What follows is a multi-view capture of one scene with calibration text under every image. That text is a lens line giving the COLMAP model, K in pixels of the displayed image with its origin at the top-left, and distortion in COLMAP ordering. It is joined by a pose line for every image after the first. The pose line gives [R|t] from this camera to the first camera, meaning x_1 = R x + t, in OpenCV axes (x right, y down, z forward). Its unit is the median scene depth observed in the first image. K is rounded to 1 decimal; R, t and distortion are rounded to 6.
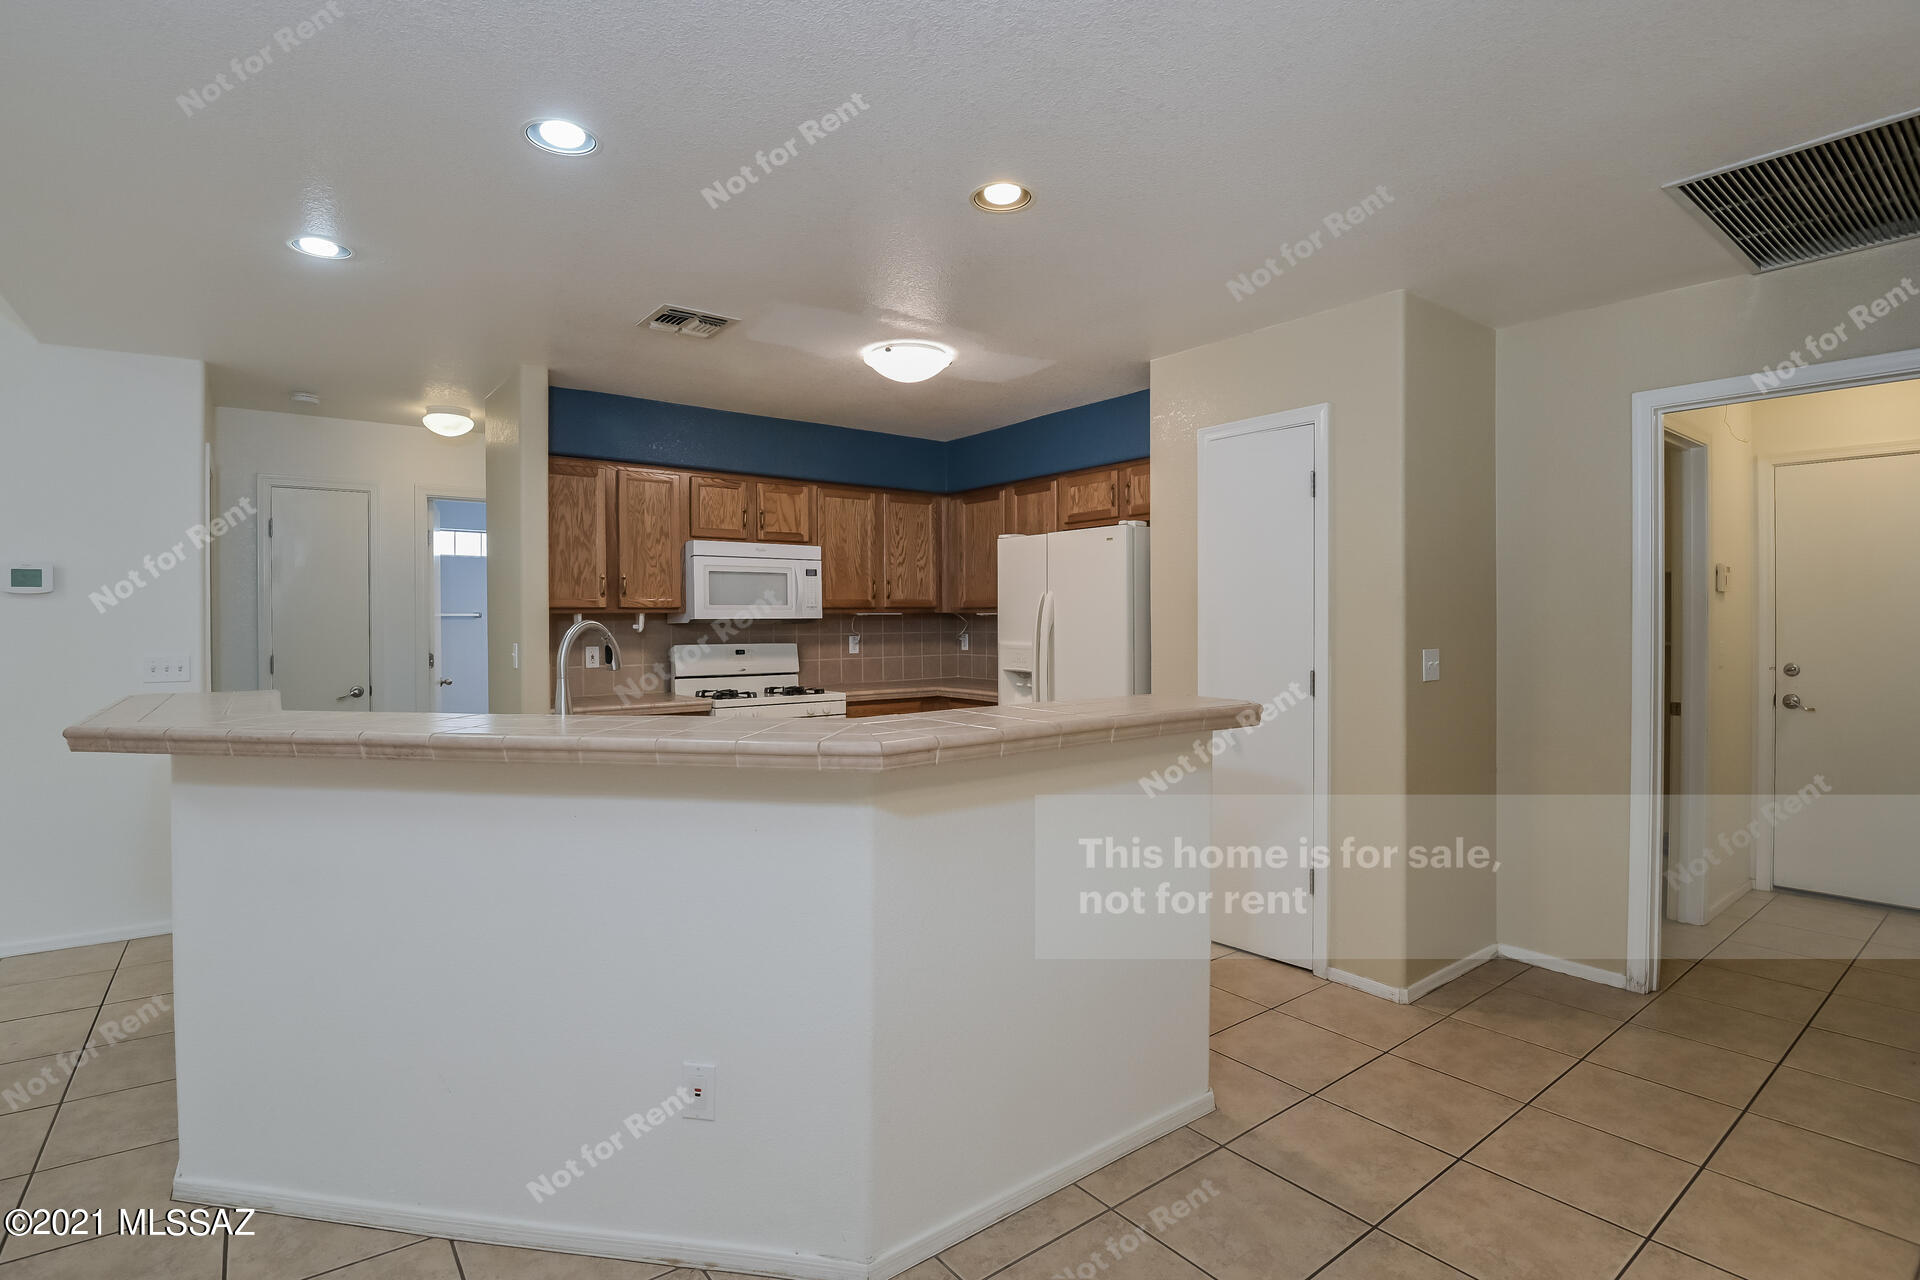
lens RADIAL K [[891.0, 0, 968.3], [0, 891.0, 626.5], [0, 0, 1]] dist [0.026722, 0.000051]
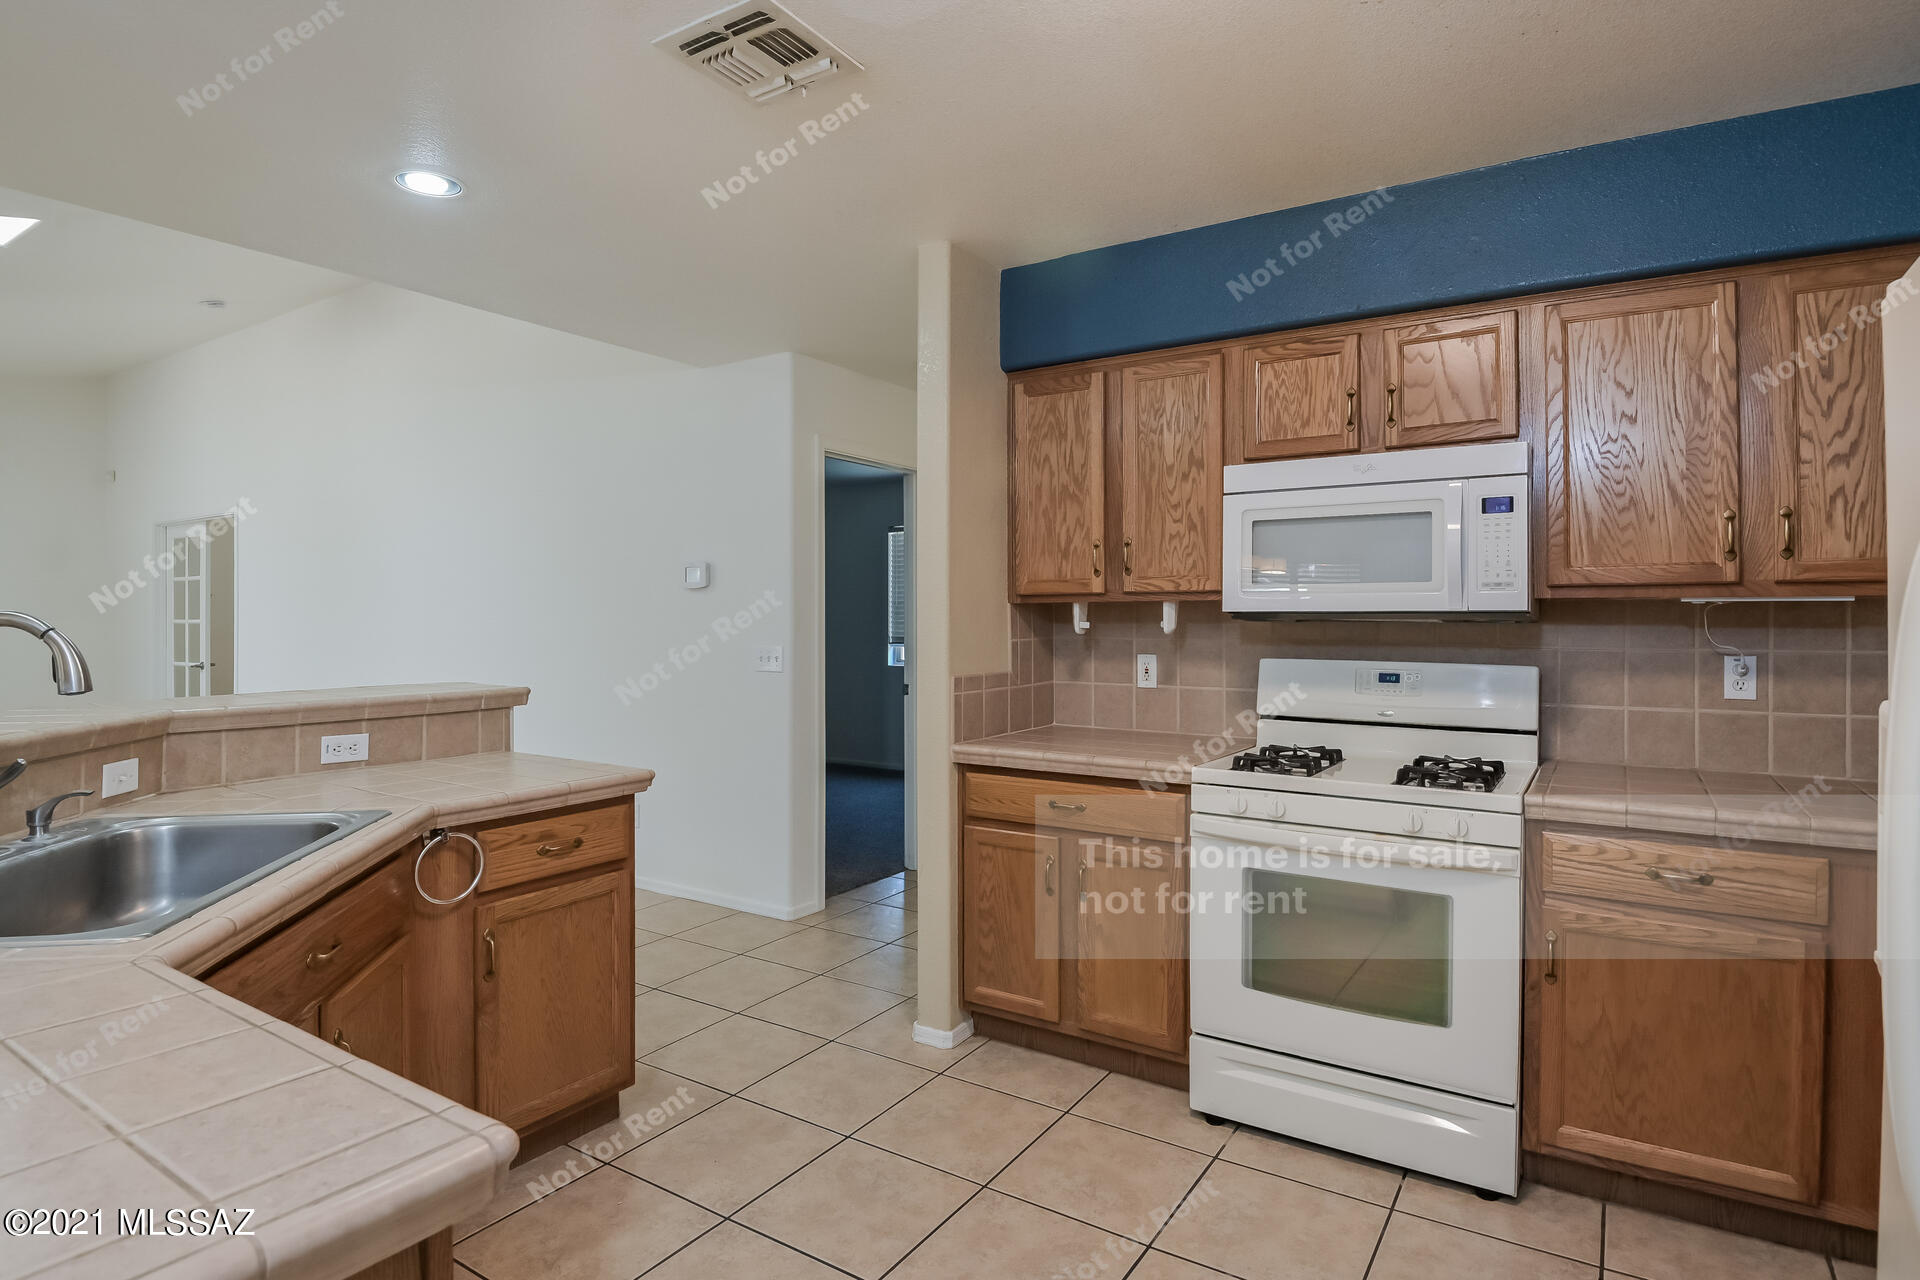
lens RADIAL K [[1007.2, 0, 961.3], [0, 1007.2, 635.3], [0, 0, 1]] dist [-0.025485, -0.002361]
pose [[0.332085, 0.019659, -0.943045, 0.210079], [-0.011775, 0.999791, 0.016695, -0.002101], [0.943176, 0.005560, 0.332247, 0.627555]]
